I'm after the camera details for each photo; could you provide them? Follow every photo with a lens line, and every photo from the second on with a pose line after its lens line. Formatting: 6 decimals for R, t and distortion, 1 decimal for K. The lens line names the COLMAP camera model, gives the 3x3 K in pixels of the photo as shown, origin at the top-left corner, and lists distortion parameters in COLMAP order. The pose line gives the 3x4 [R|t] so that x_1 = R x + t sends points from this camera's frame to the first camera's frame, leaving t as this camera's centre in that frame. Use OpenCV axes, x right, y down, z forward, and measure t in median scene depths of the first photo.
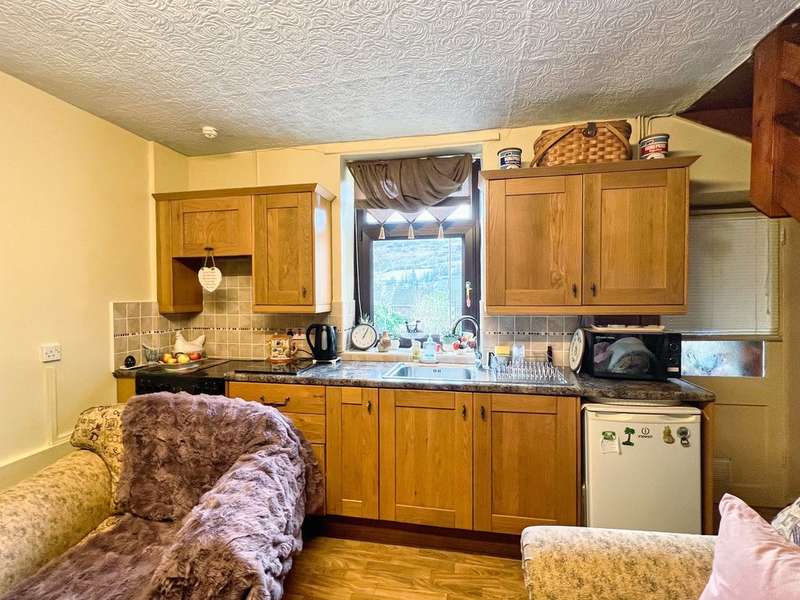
lens RADIAL K [[390.5, 0, 400.0], [0, 390.5, 300.0], [0, 0, 1]] dist [0.000672, 0.000220]
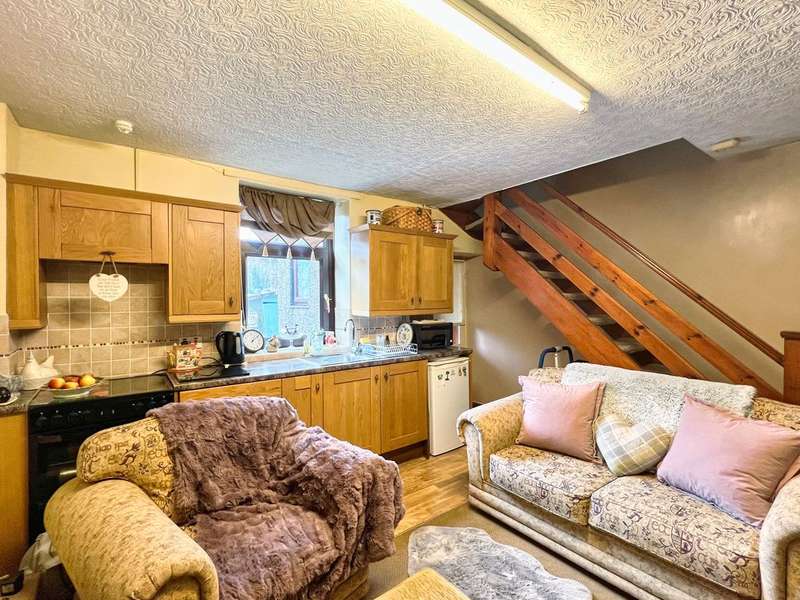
lens RADIAL K [[365.0, 0, 400.0], [0, 365.0, 300.0], [0, 0, 1]] dist [-0.000694, -0.000099]
pose [[0.669356, 0.002746, 0.742937, -0.669555], [0.014352, 0.999759, -0.016627, -0.001835], [-0.742803, 0.021792, 0.669155, -0.039613]]
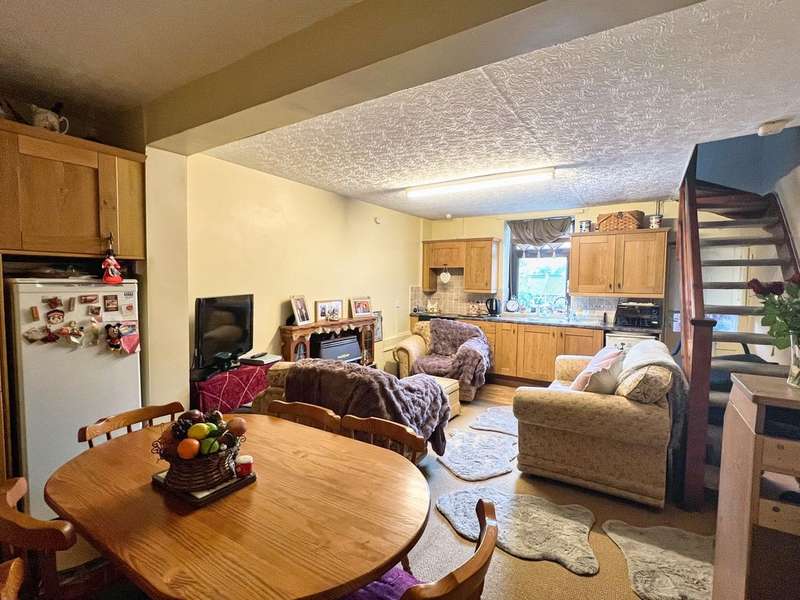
lens RADIAL K [[390.5, 0, 400.0], [0, 390.5, 300.0], [0, 0, 1]] dist [0.000672, 0.000220]
pose [[0.927640, 0.036269, -0.371710, 0.136875], [-0.023968, 0.999003, 0.037660, -0.000478], [0.372706, -0.026026, 0.927585, -1.290782]]
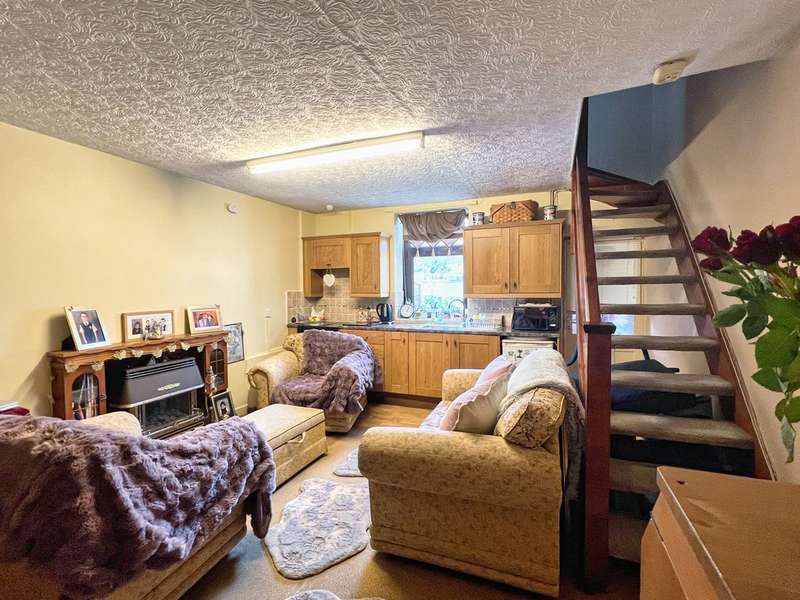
lens RADIAL K [[390.5, 0, 400.0], [0, 390.5, 300.0], [0, 0, 1]] dist [0.000672, 0.000220]
pose [[0.980656, 0.005418, -0.195665, 0.257712], [-0.001857, 0.999829, 0.018383, 0.010554], [0.195731, -0.017664, 0.980498, -0.886317]]
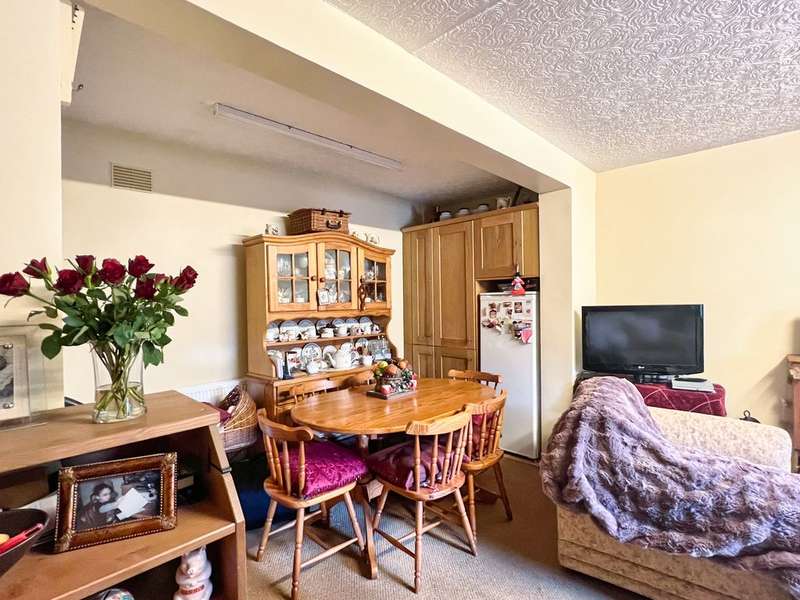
lens RADIAL K [[390.5, 0, 400.0], [0, 390.5, 300.0], [0, 0, 1]] dist [0.000672, 0.000220]
pose [[-0.539775, 0.017083, -0.841636, 0.545196], [0.006476, 0.999849, 0.016141, 0.005208], [0.841784, 0.003261, -0.539804, -0.351048]]
